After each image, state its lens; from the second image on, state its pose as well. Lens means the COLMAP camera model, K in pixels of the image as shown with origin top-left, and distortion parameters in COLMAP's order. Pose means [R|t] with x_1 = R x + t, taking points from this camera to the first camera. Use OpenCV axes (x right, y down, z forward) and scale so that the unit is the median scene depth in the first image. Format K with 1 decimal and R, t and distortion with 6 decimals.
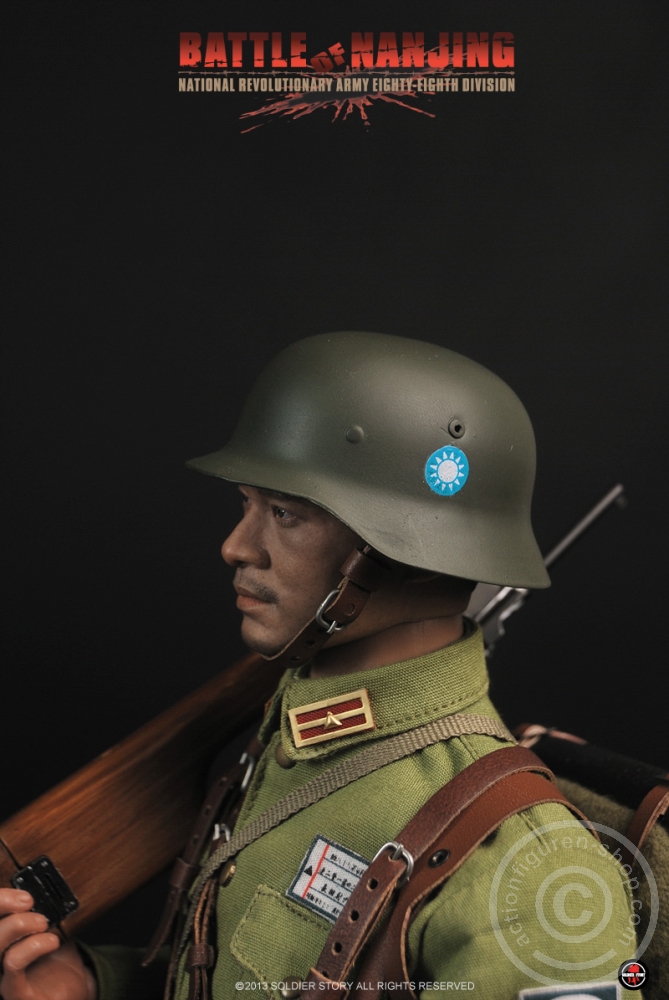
lens RADIAL K [[2268.8, 0, 303.8], [0, 2268.8, 497.5], [0, 0, 1]] dist [0.157467, -0.163255]
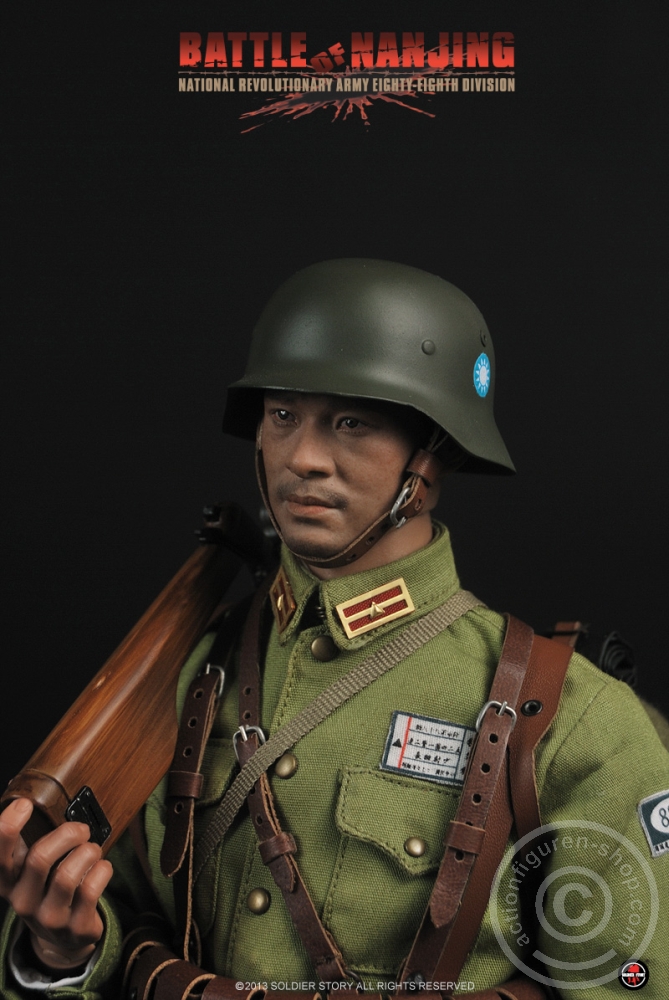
lens RADIAL K [[2268.8, 0, 303.8], [0, 2268.8, 497.5], [0, 0, 1]] dist [0.157467, -0.163255]
pose [[0.780838, -0.090082, 0.618204, -0.707043], [0.080738, 0.995802, 0.043126, -0.006960], [-0.619494, 0.016239, 0.784834, 0.156706]]
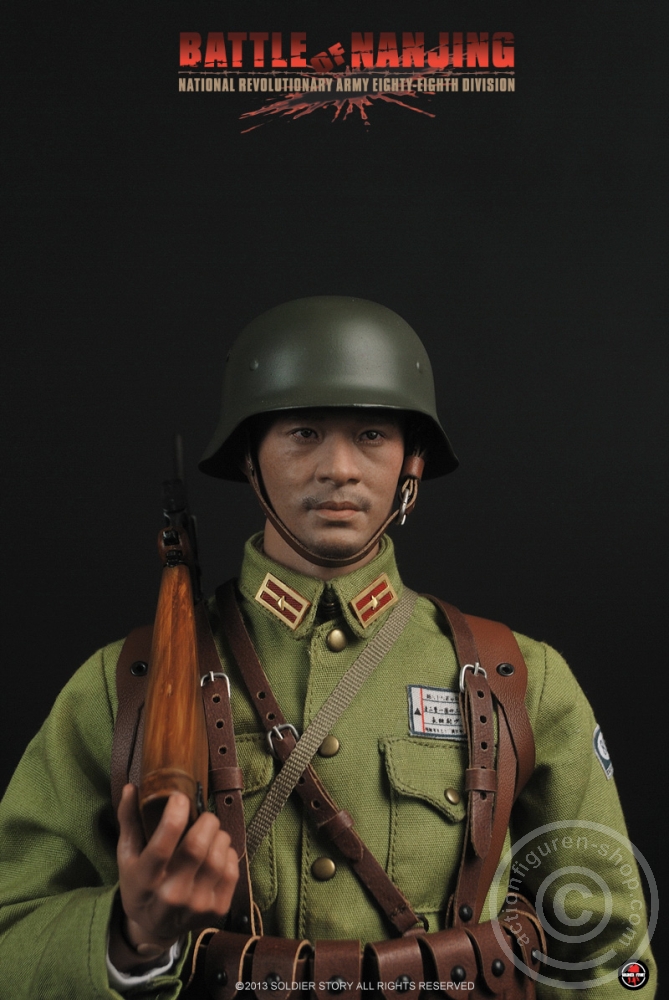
lens RADIAL K [[2268.8, 0, 303.8], [0, 2268.8, 497.5], [0, 0, 1]] dist [0.157467, -0.163255]
pose [[0.322653, -0.087660, 0.942449, -1.209602], [0.141264, 0.989010, 0.043628, -0.019903], [-0.935916, 0.119057, 0.331491, 0.622139]]
